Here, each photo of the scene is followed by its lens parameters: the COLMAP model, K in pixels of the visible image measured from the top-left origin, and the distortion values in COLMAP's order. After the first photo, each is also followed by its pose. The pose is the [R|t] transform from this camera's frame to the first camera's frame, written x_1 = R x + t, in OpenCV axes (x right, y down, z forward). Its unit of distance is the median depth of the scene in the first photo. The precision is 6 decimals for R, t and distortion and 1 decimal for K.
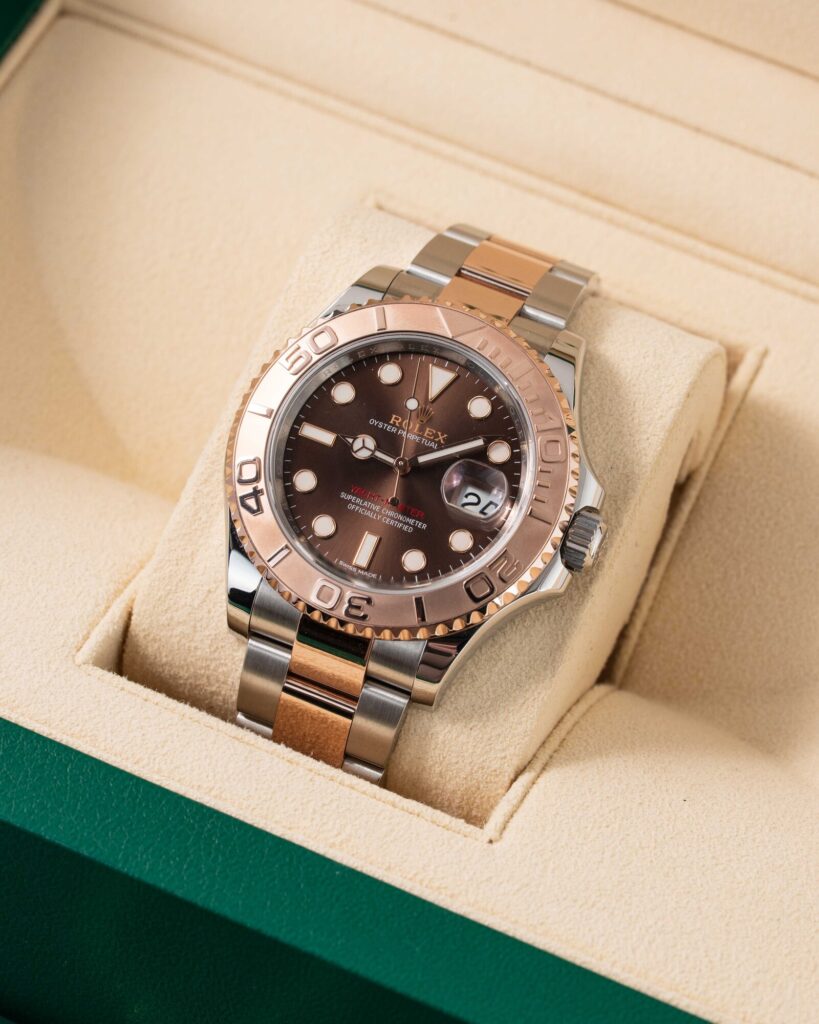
lens RADIAL K [[4461.6, 0, 409.5], [0, 4461.6, 512.0], [0, 0, 1]] dist [0.083316, -2.958235]
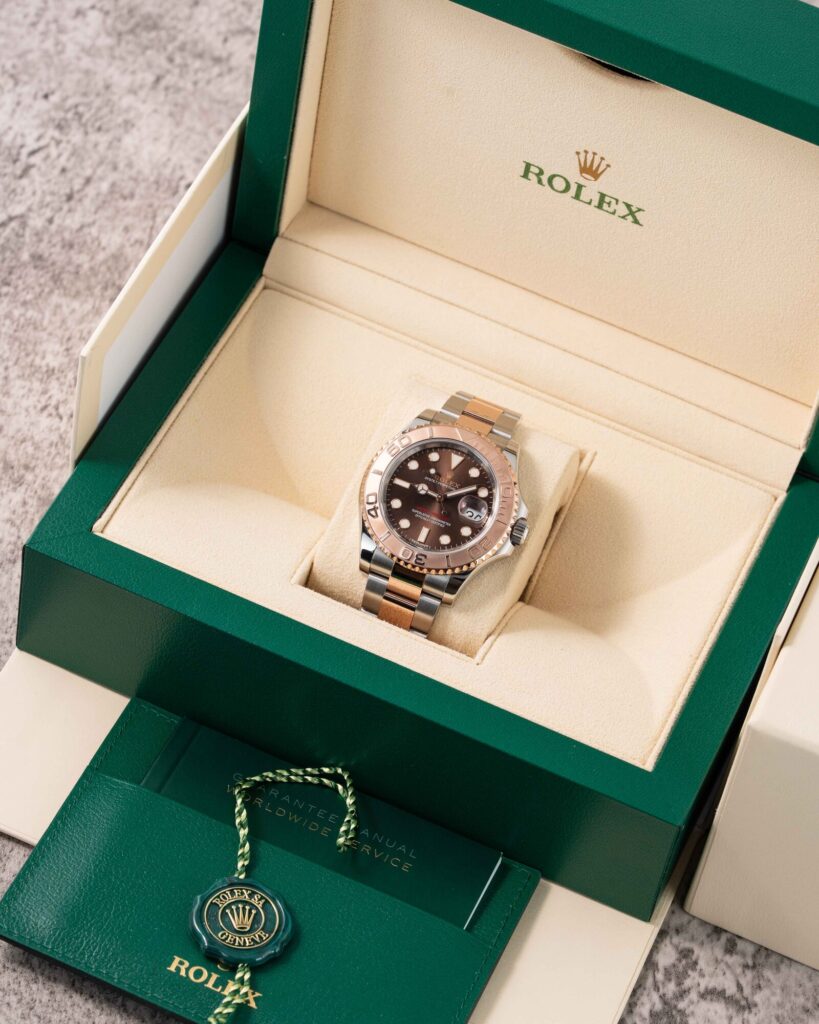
lens RADIAL K [[4461.6, 0, 409.5], [0, 4461.6, 512.0], [0, 0, 1]] dist [0.083316, -2.958235]
pose [[0.996315, 0.022282, 0.082820, -0.201778], [-0.019067, 0.999041, -0.039418, 0.085209], [-0.083619, 0.037694, 0.995785, -1.229683]]
